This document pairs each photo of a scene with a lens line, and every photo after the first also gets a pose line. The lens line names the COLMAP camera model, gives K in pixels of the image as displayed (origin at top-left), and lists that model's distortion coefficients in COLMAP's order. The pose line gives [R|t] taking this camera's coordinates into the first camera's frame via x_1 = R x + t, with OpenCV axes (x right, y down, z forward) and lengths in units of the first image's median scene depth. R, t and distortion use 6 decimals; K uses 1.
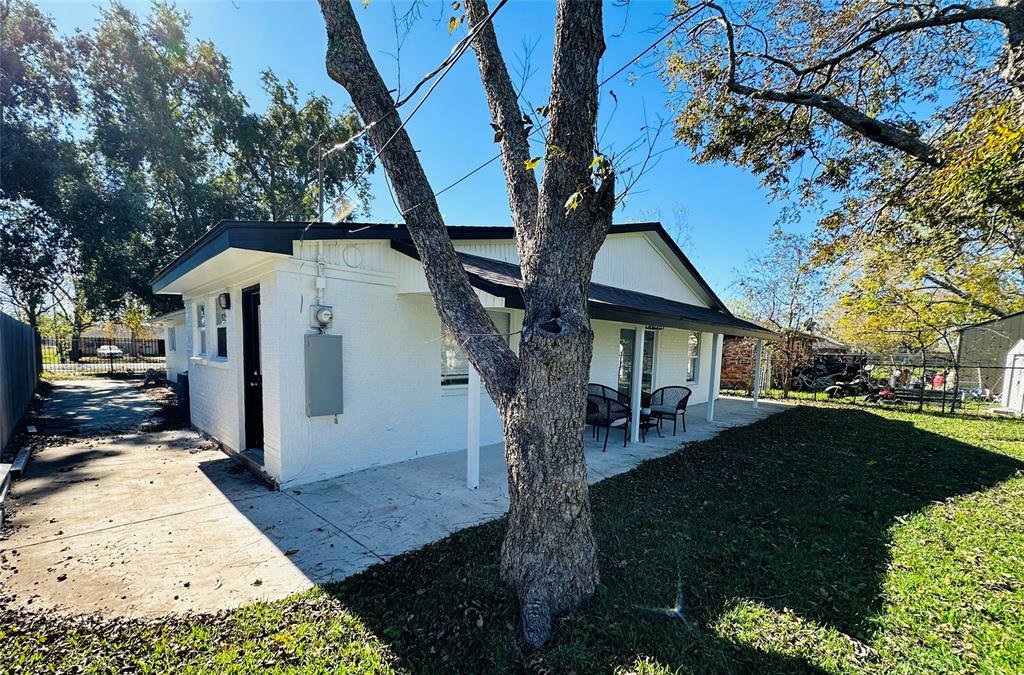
lens RADIAL K [[413.9, 0, 507.8], [0, 413.9, 384.0], [0, 0, 1]] dist [-0.001344, -0.000122]
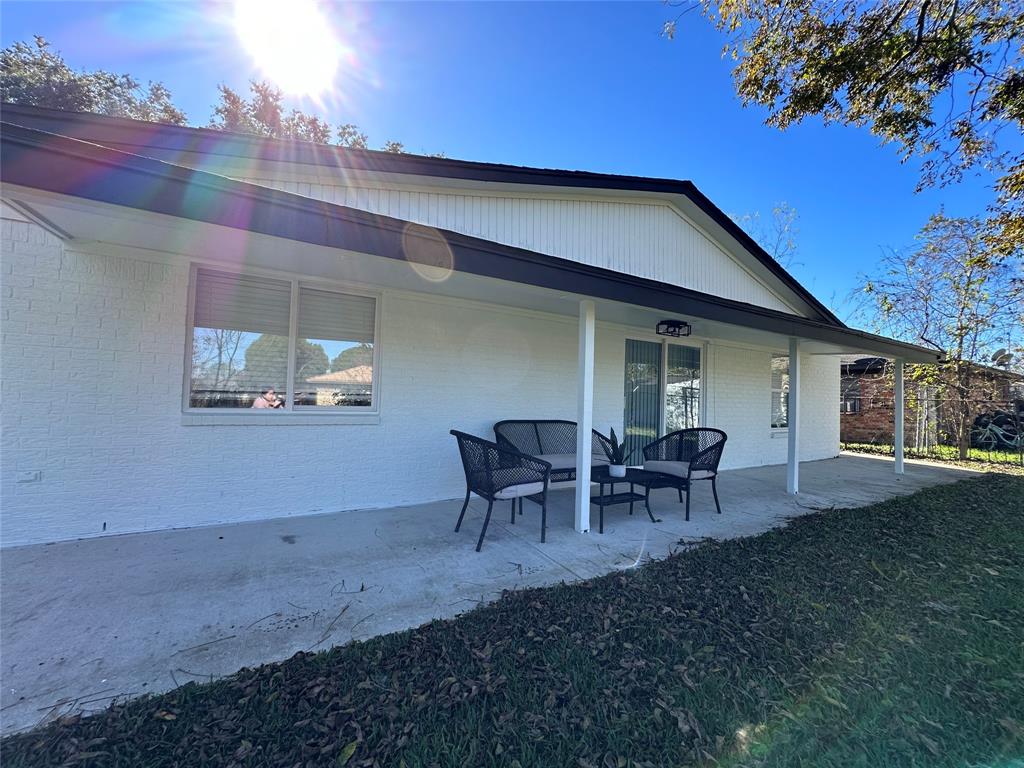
lens RADIAL K [[410.0, 0, 512.0], [0, 410.0, 383.5], [0, 0, 1]] dist [-0.002561, 0.000019]
pose [[0.967860, 0.000529, -0.251489, 0.179163], [-0.029259, 0.993444, -0.110513, 0.008316], [0.249782, 0.114319, 0.961530, 0.235837]]
